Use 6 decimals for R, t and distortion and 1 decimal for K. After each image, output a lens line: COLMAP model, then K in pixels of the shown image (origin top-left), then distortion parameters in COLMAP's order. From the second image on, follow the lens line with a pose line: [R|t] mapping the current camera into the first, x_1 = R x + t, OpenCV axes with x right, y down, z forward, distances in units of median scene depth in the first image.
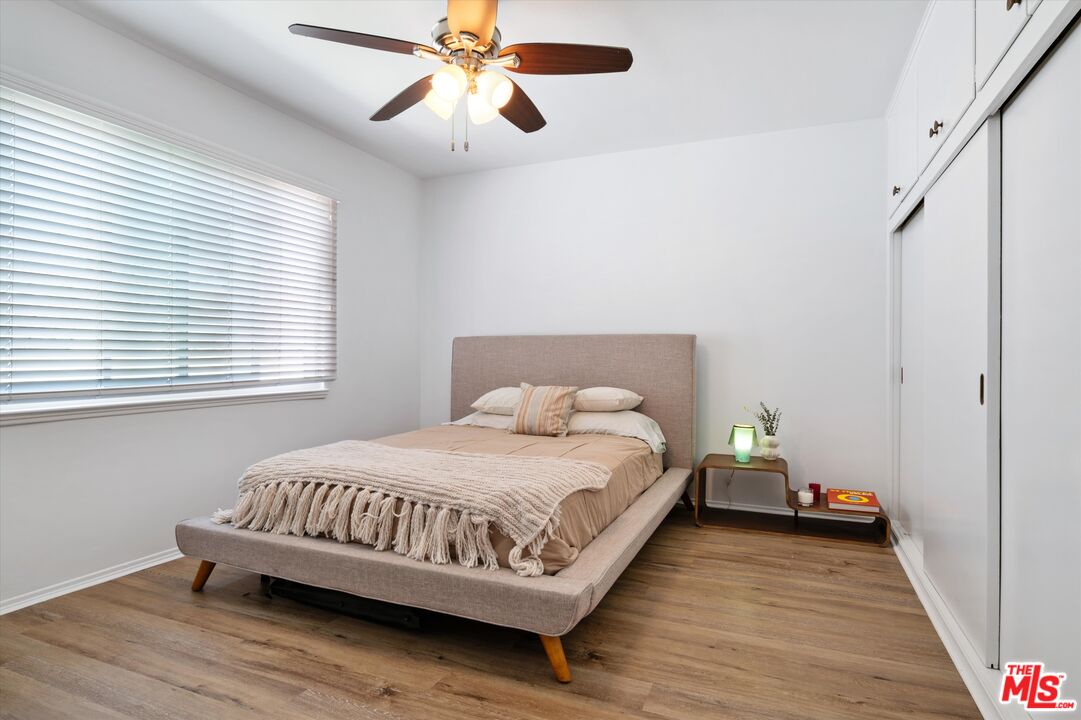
lens RADIAL K [[576.5, 0, 540.5], [0, 576.5, 360.0], [0, 0, 1]] dist [-0.002700, -0.000545]
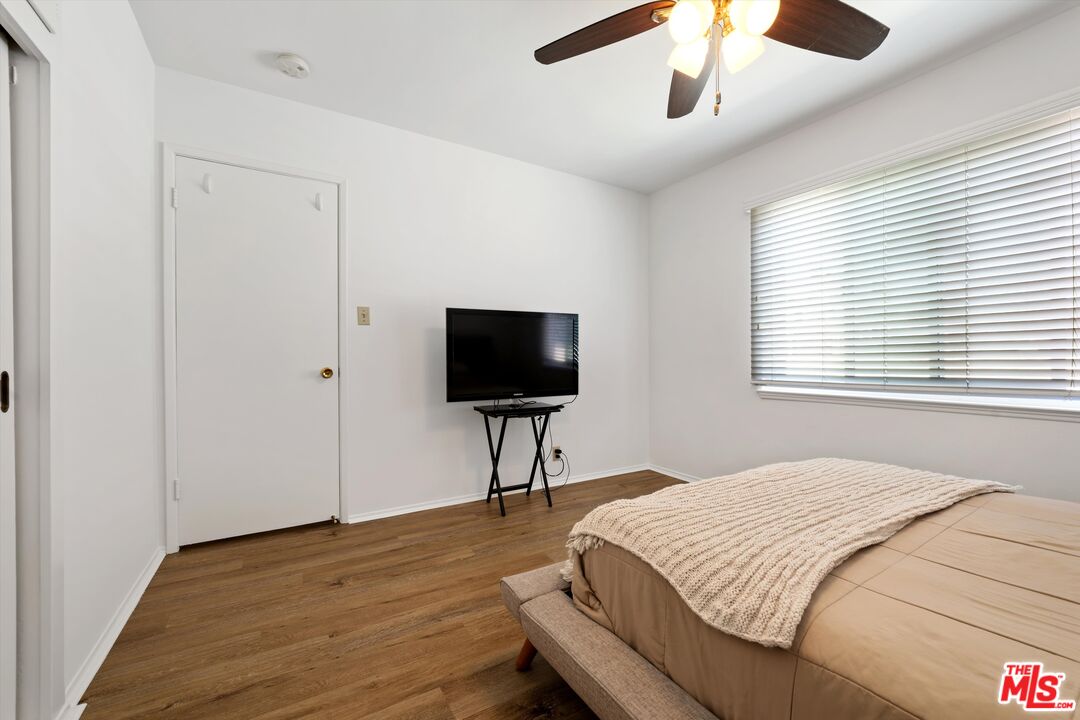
lens RADIAL K [[433.7, 0, 535.0], [0, 433.7, 369.5], [0, 0, 1]] dist [0.021601, -0.000174]
pose [[-0.580949, 0.013214, -0.813832, 0.648345], [-0.008595, 0.999713, 0.022367, 0.004093], [0.813894, 0.019989, -0.580669, 1.433901]]
